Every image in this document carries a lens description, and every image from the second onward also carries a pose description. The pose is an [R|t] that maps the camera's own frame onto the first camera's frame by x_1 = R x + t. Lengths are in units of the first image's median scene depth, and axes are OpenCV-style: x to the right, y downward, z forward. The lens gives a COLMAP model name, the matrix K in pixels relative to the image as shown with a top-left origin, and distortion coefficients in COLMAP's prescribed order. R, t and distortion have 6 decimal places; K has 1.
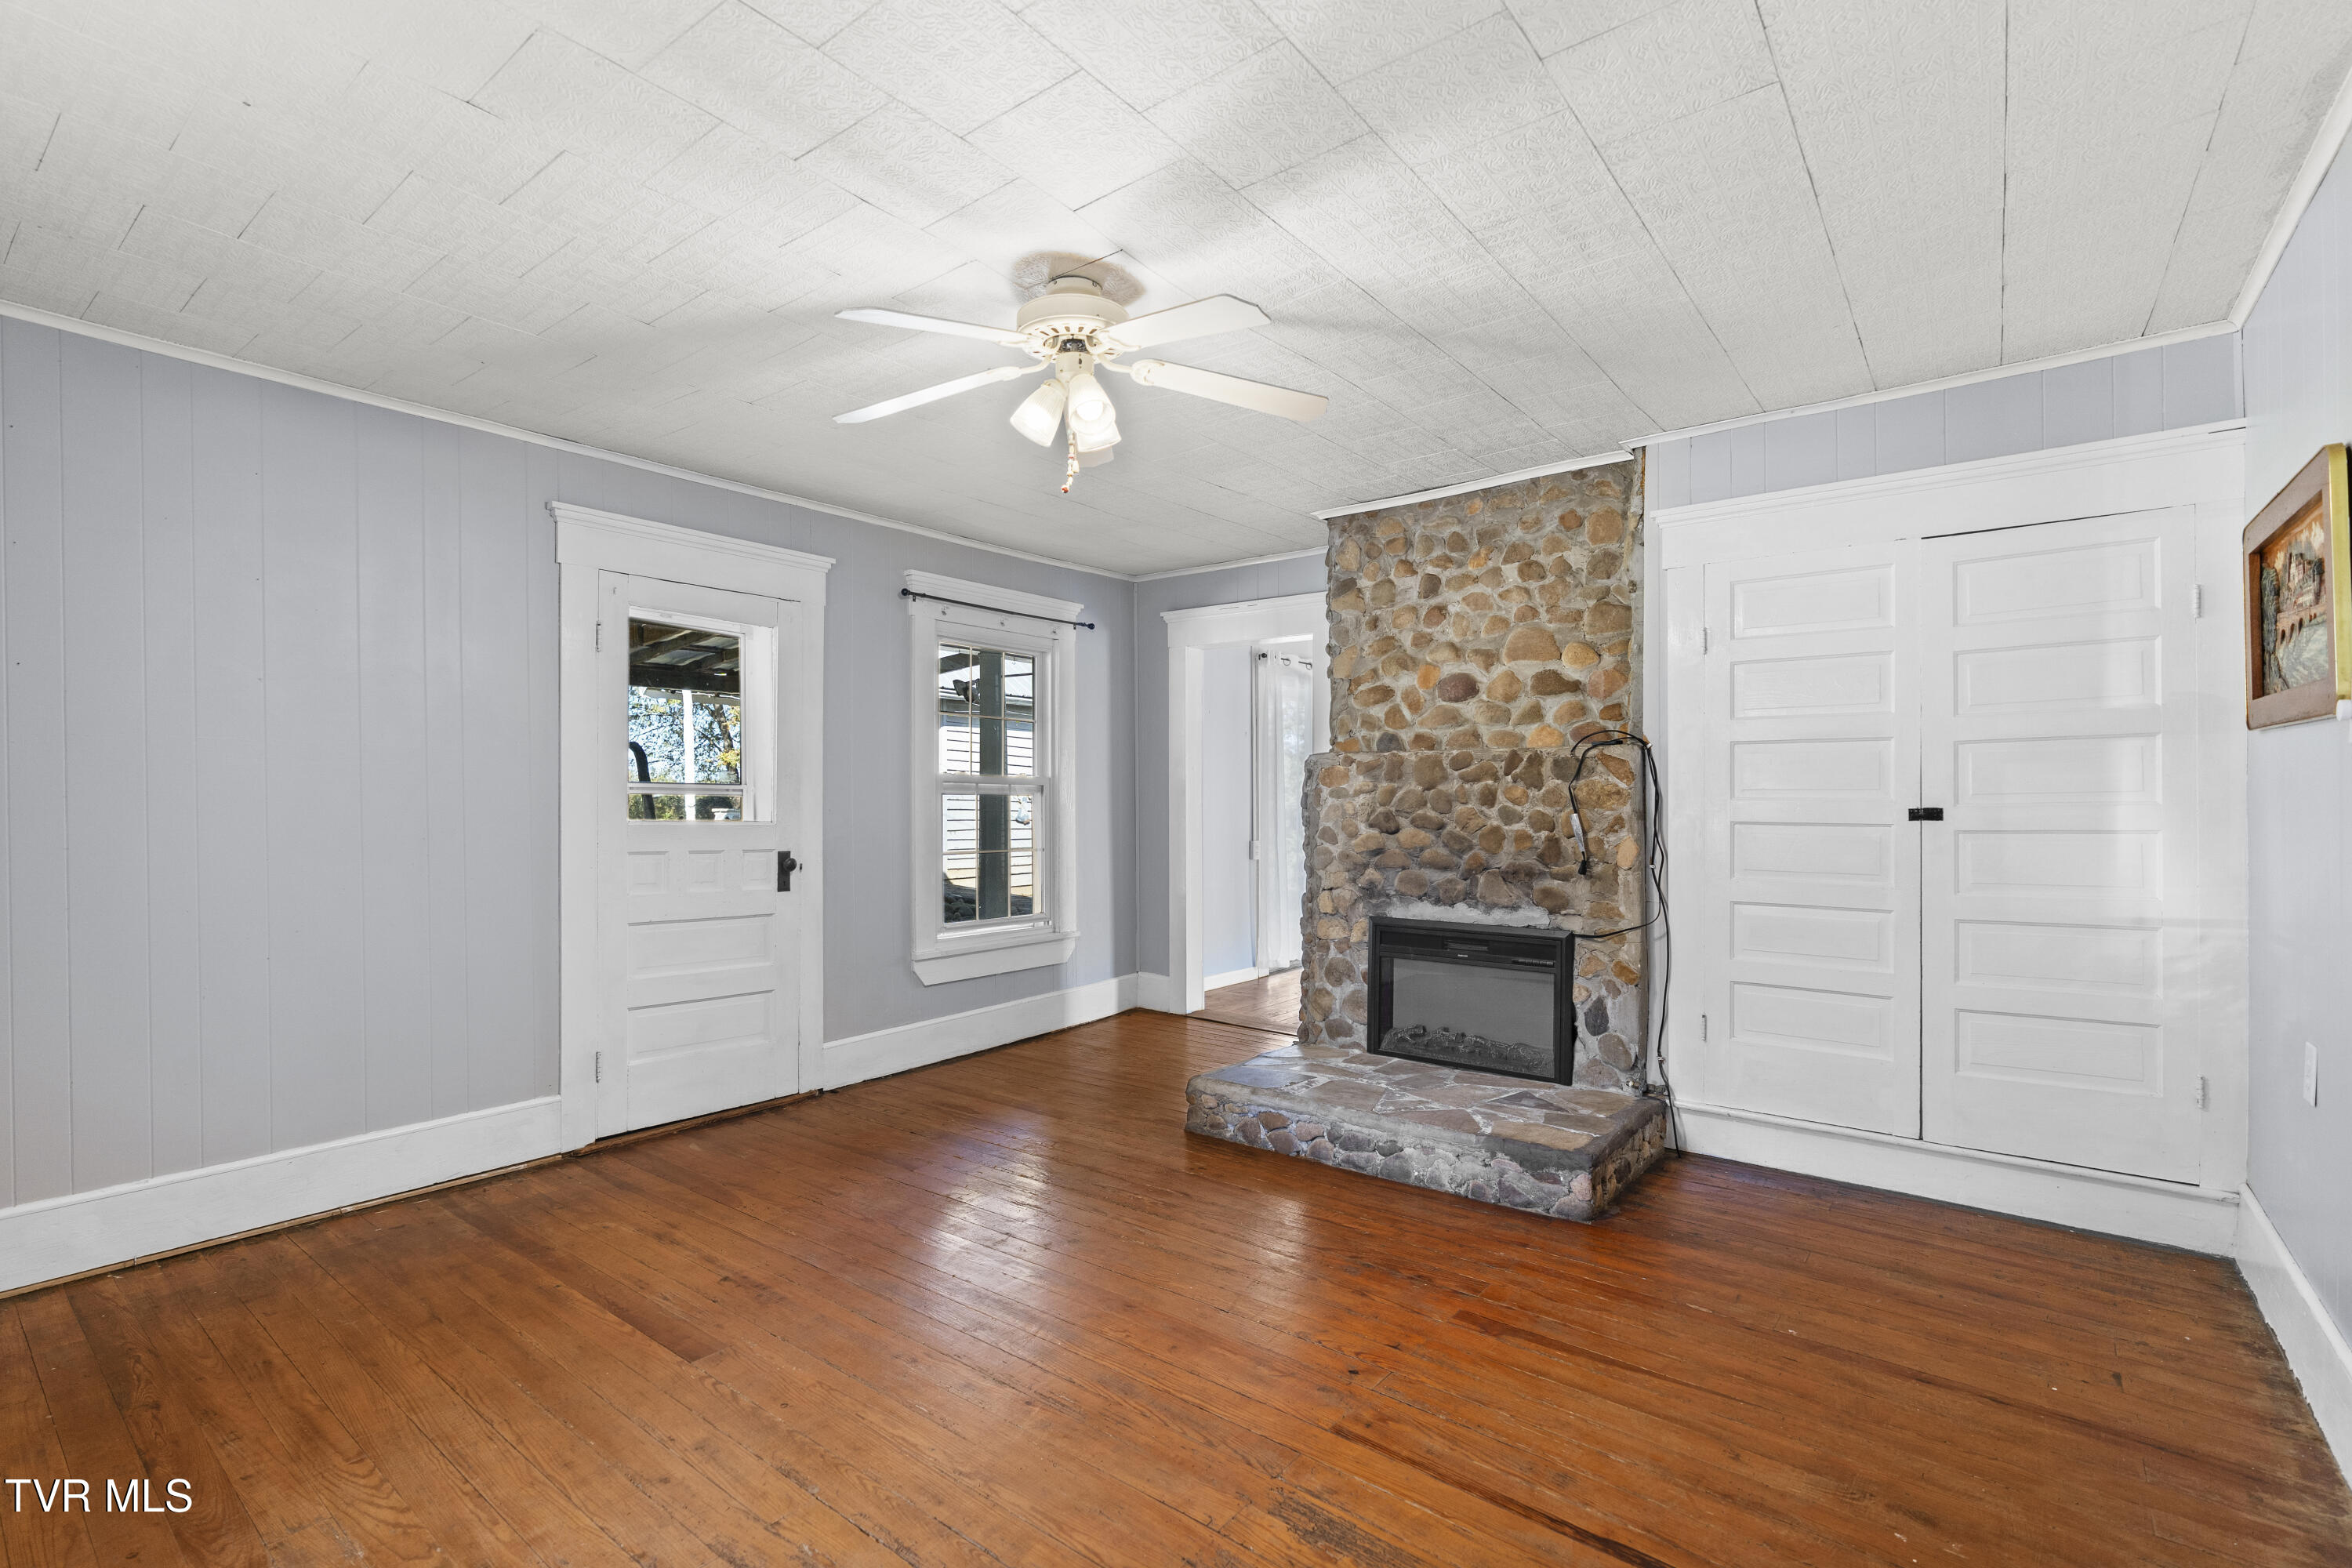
lens RADIAL K [[1078.5, 0, 1167.8], [0, 1078.5, 796.2], [0, 0, 1]] dist [-0.000119, 0.000980]
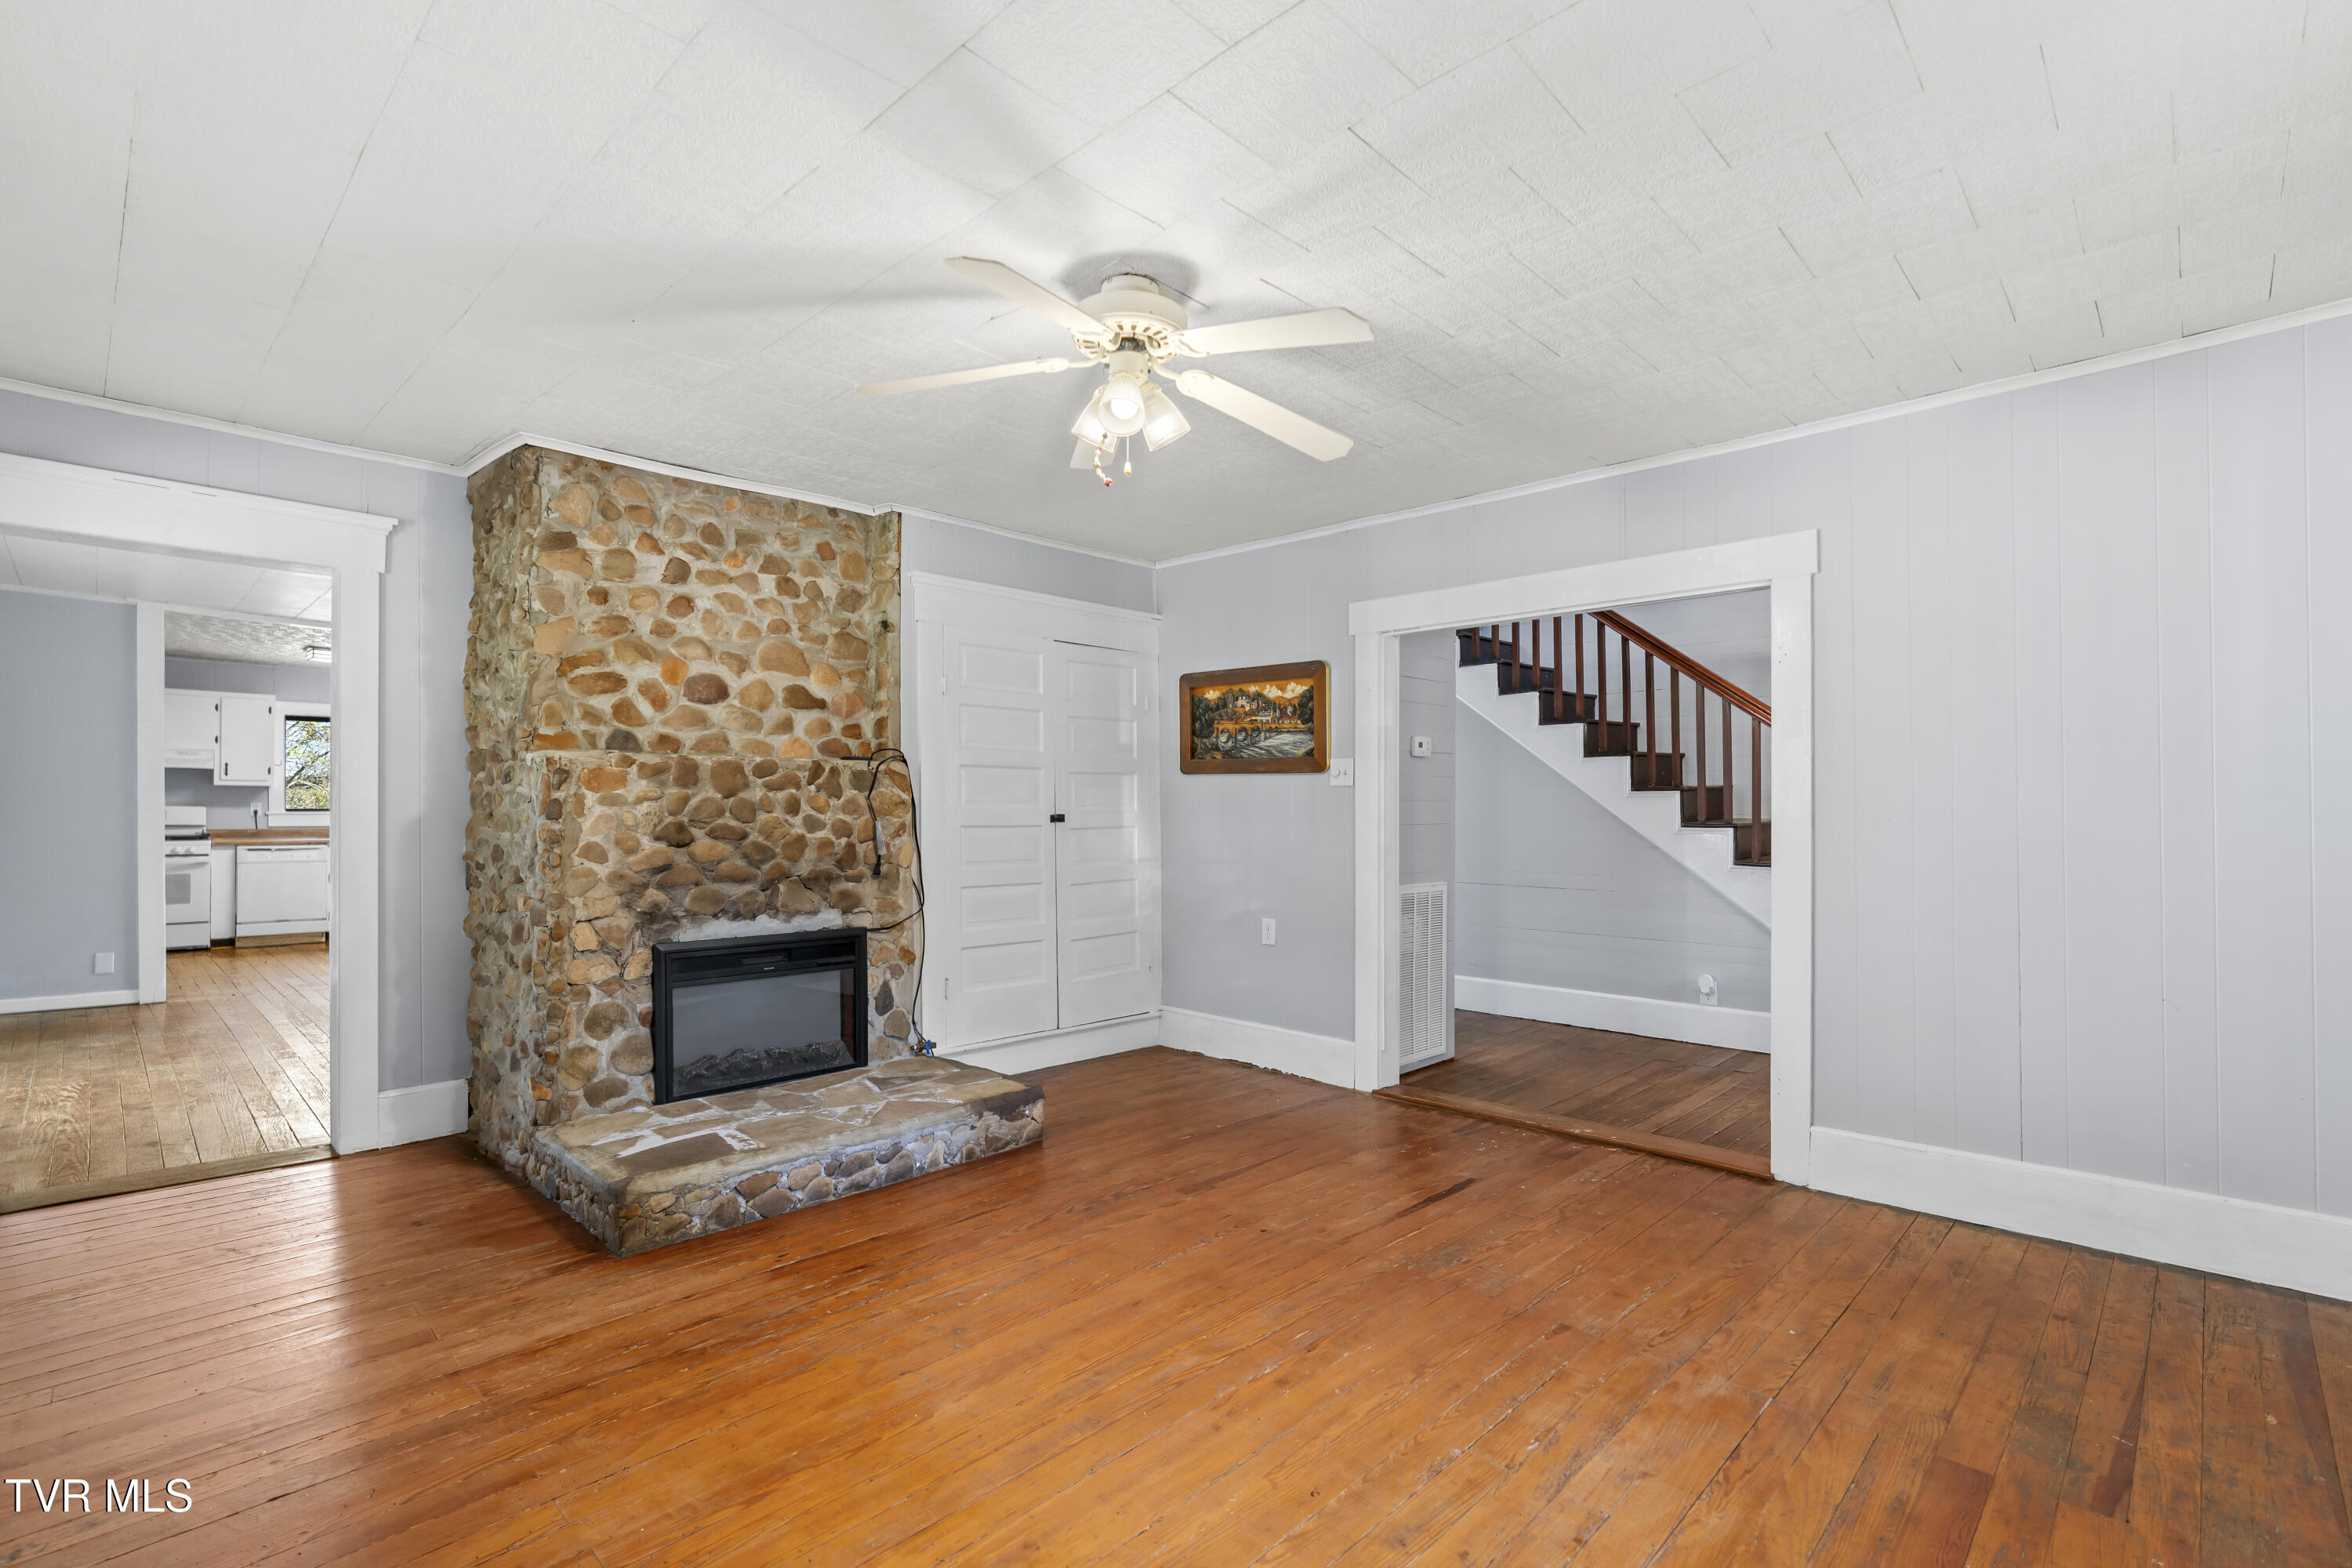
lens RADIAL K [[1078.5, 0, 1169.6], [0, 1078.5, 788.7], [0, 0, 1]] dist [-0.000119, 0.000980]
pose [[0.111082, 0.019868, 0.993613, -0.644689], [-0.003301, 0.999802, -0.019623, 0.003369], [-0.993806, -0.001100, 0.111125, 0.520857]]
